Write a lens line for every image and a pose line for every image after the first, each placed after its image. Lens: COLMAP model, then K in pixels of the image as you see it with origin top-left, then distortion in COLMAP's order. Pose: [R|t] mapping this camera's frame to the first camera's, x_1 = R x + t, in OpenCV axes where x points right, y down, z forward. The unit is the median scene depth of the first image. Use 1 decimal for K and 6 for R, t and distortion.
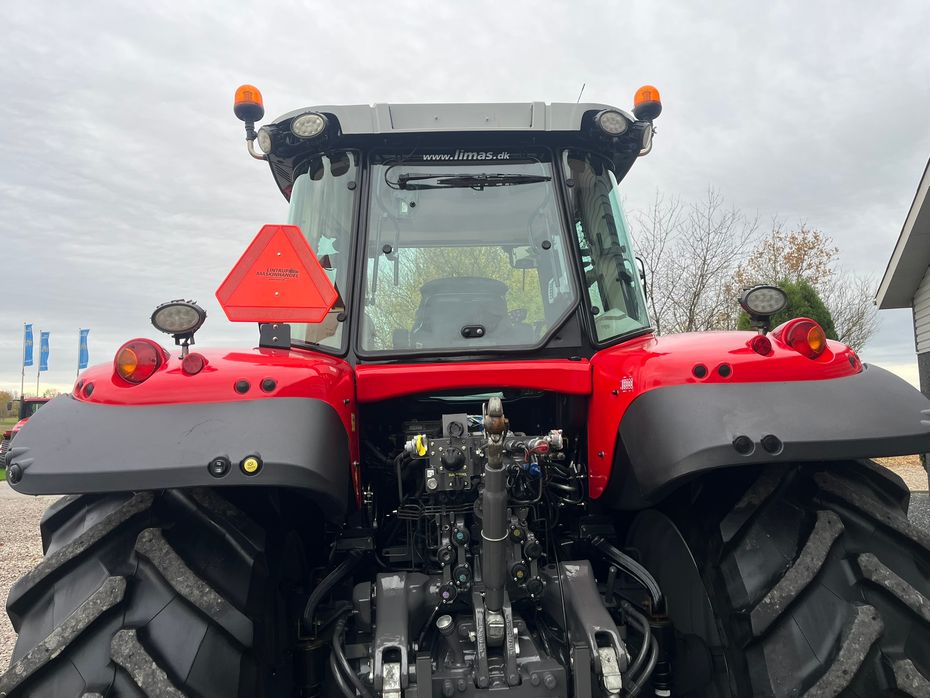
lens RADIAL K [[705.8, 0, 457.4], [0, 705.8, 336.6], [0, 0, 1]] dist [0.066823, -0.079174]
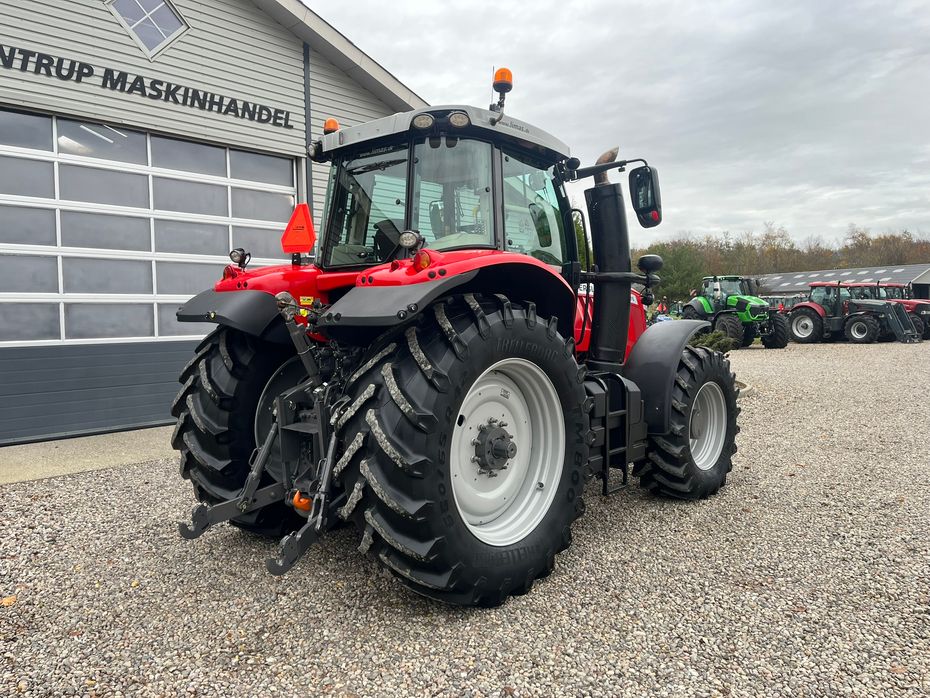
lens RADIAL K [[701.4, 0, 459.7], [0, 701.4, 339.2], [0, 0, 1]] dist [0.100861, -0.138263]
pose [[0.699139, 0.069571, -0.711593, 1.550945], [0.067254, 0.984443, 0.162324, -0.072095], [0.711816, -0.161344, 0.683583, -0.136983]]
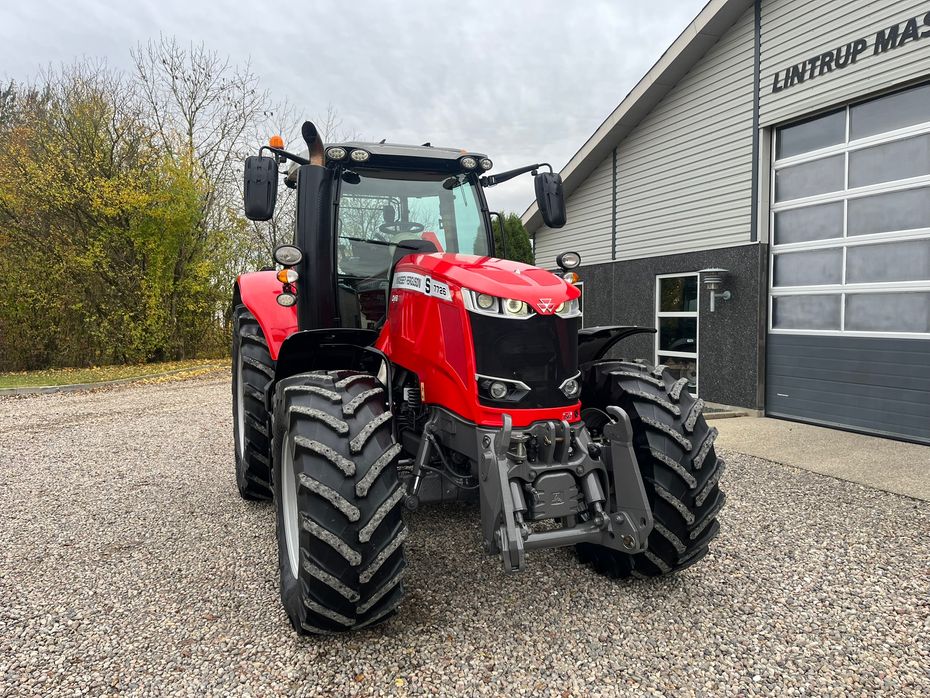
lens RADIAL K [[700.0, 0, 462.3], [0, 700.0, 339.2], [0, 0, 1]] dist [0.107882, -0.147108]
pose [[-0.949821, 0.070482, -0.304750, 0.512785], [0.095092, 0.993234, -0.066659, 0.471545], [0.297990, -0.092293, -0.950097, 3.676604]]
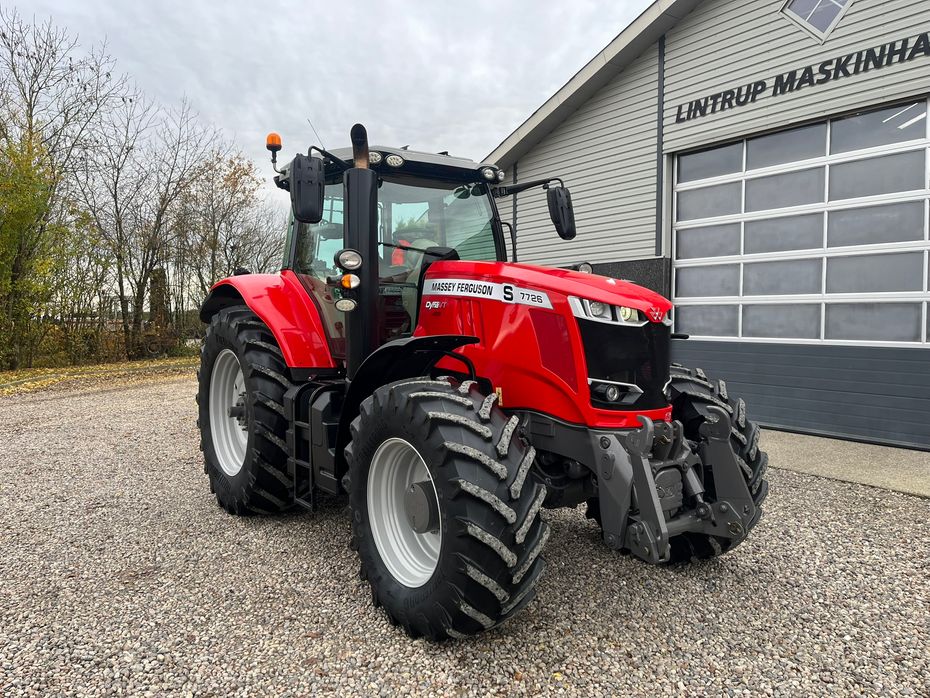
lens RADIAL K [[701.4, 0, 459.7], [0, 701.4, 339.2], [0, 0, 1]] dist [0.100861, -0.138263]
pose [[-0.850492, 0.067662, -0.521617, 1.068298], [0.109616, 0.992718, -0.049956, 0.411597], [0.514439, -0.099665, -0.851716, 3.474409]]
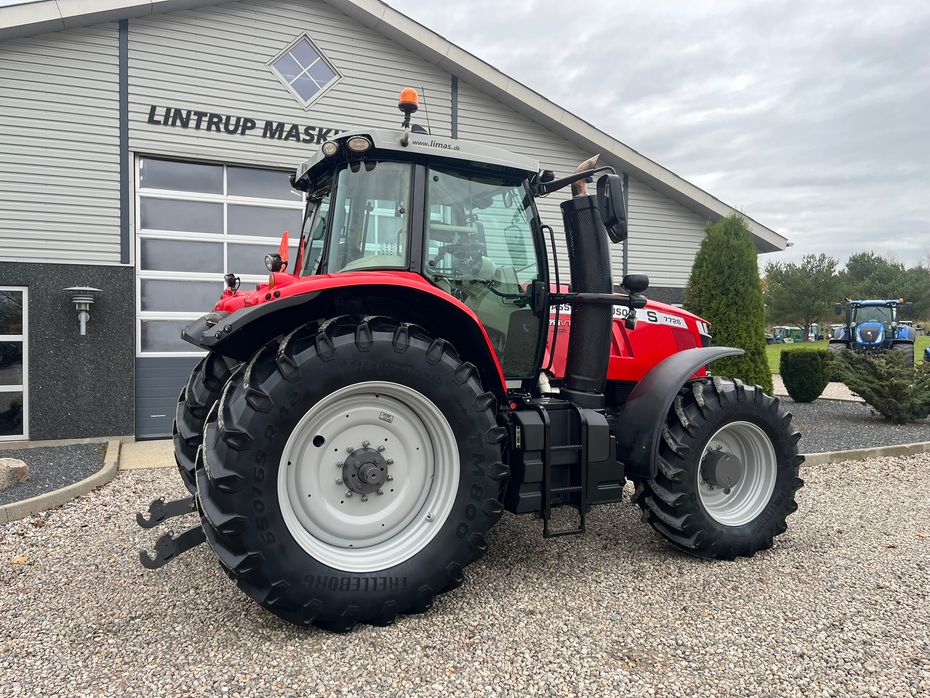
lens RADIAL K [[705.8, 0, 457.4], [0, 705.8, 336.6], [0, 0, 1]] dist [0.066823, -0.079174]
pose [[0.368335, 0.057056, -0.927941, 2.028986], [0.095644, 0.990494, 0.098866, 0.001847], [0.924760, -0.125168, 0.359376, 0.655676]]
